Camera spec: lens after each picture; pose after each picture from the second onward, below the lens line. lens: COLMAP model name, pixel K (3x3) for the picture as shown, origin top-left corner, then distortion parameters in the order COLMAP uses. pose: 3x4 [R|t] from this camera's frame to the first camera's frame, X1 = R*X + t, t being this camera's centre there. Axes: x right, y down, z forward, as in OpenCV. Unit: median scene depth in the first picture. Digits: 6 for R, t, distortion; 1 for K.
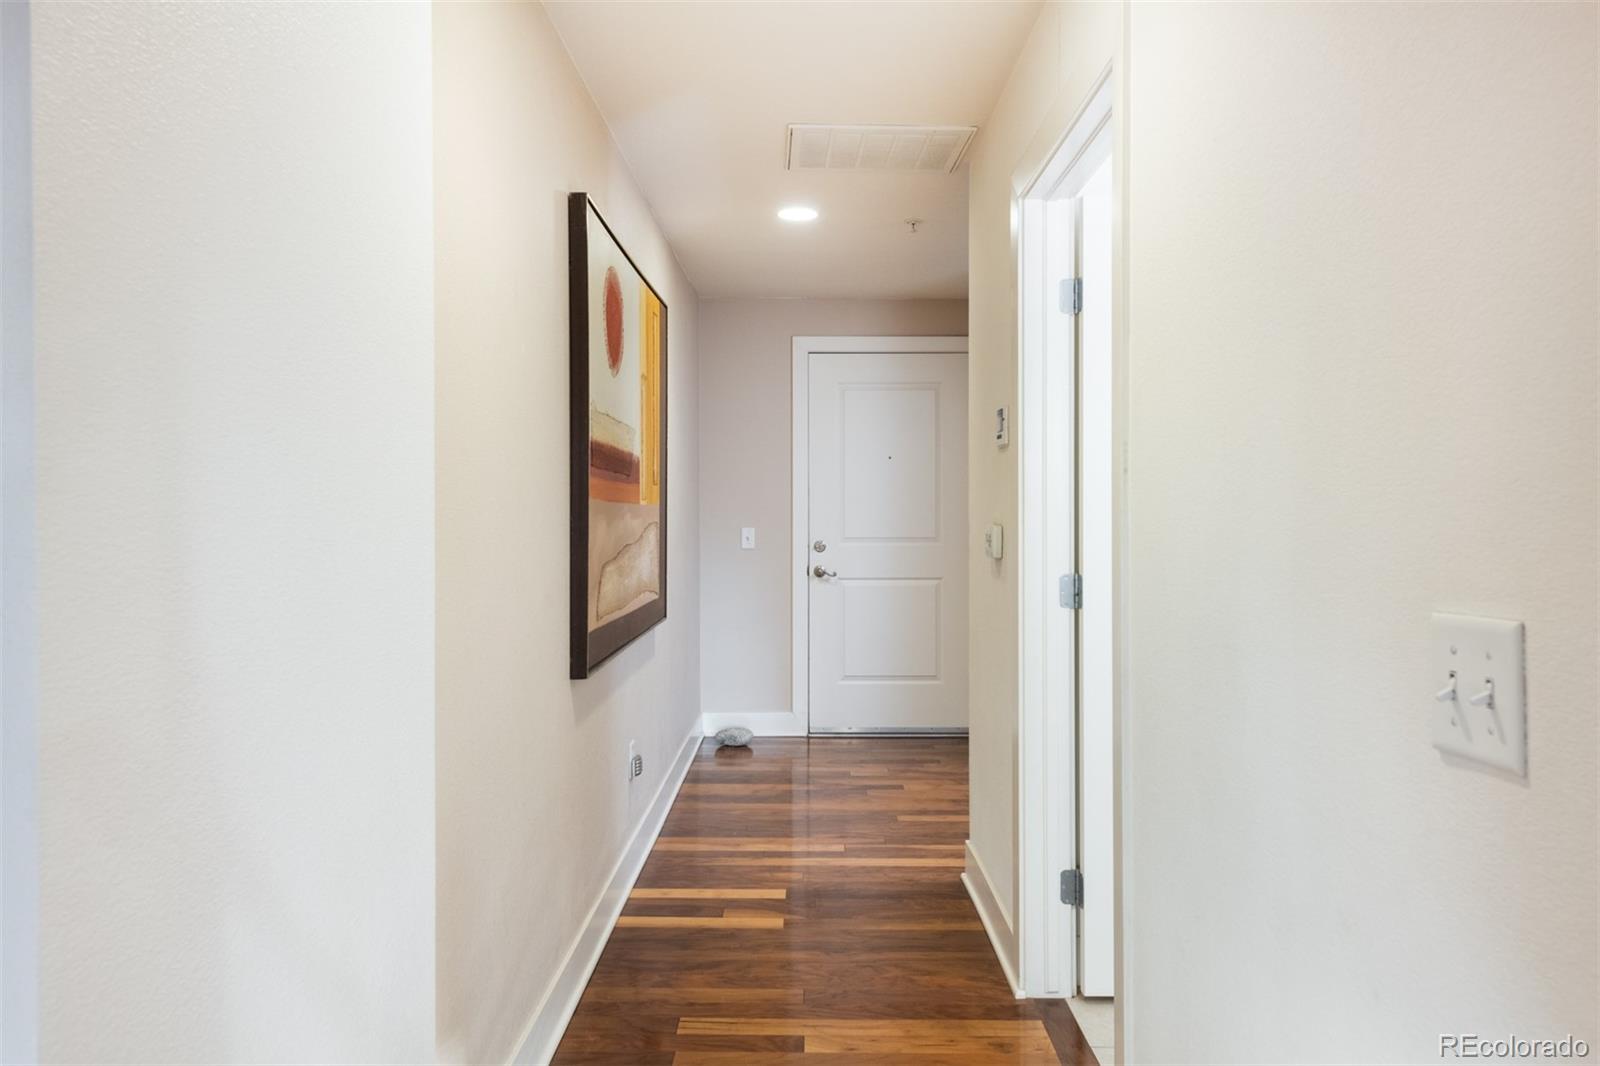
lens RADIAL K [[1092.1, 0, 803.2], [0, 1092.1, 515.4], [0, 0, 1]] dist [0.032090, -0.003086]
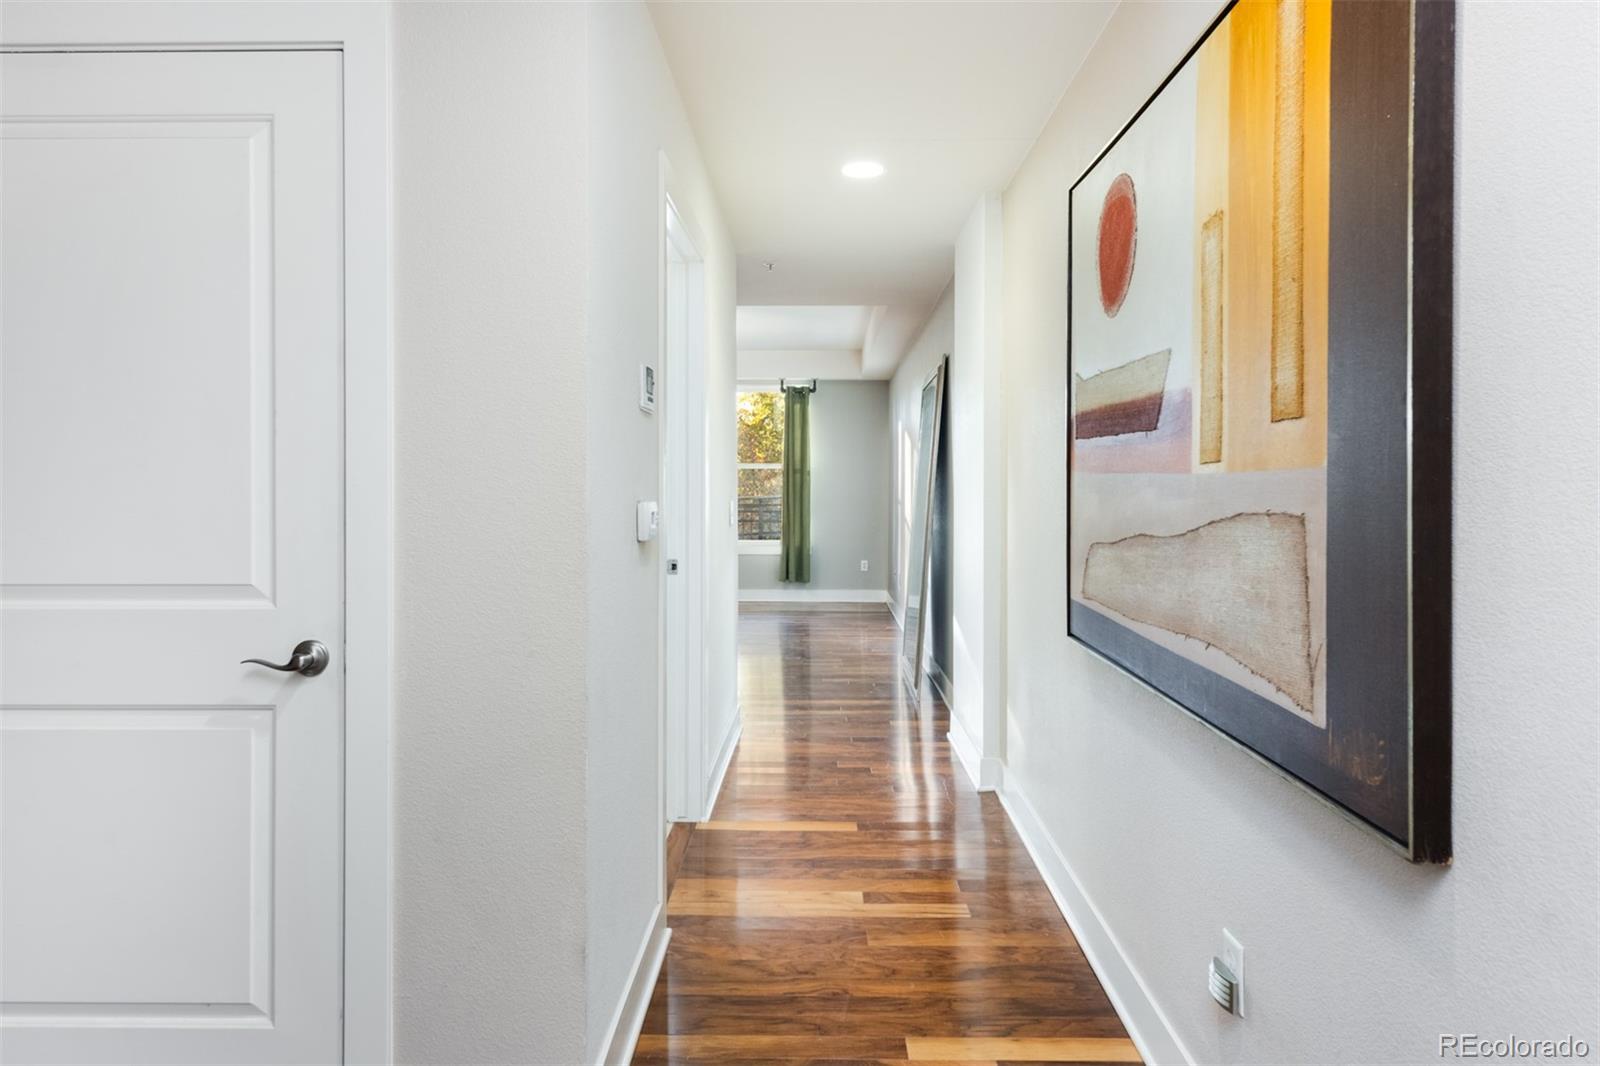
lens RADIAL K [[910.6, 0, 802.5], [0, 910.6, 490.6], [0, 0, 1]] dist [0.003259, 0.000872]
pose [[-0.999863, 0.001375, 0.016478, 0.042284], [0.001507, 0.999967, 0.007965, -0.005059], [-0.016467, 0.007989, -0.999832, 1.632315]]
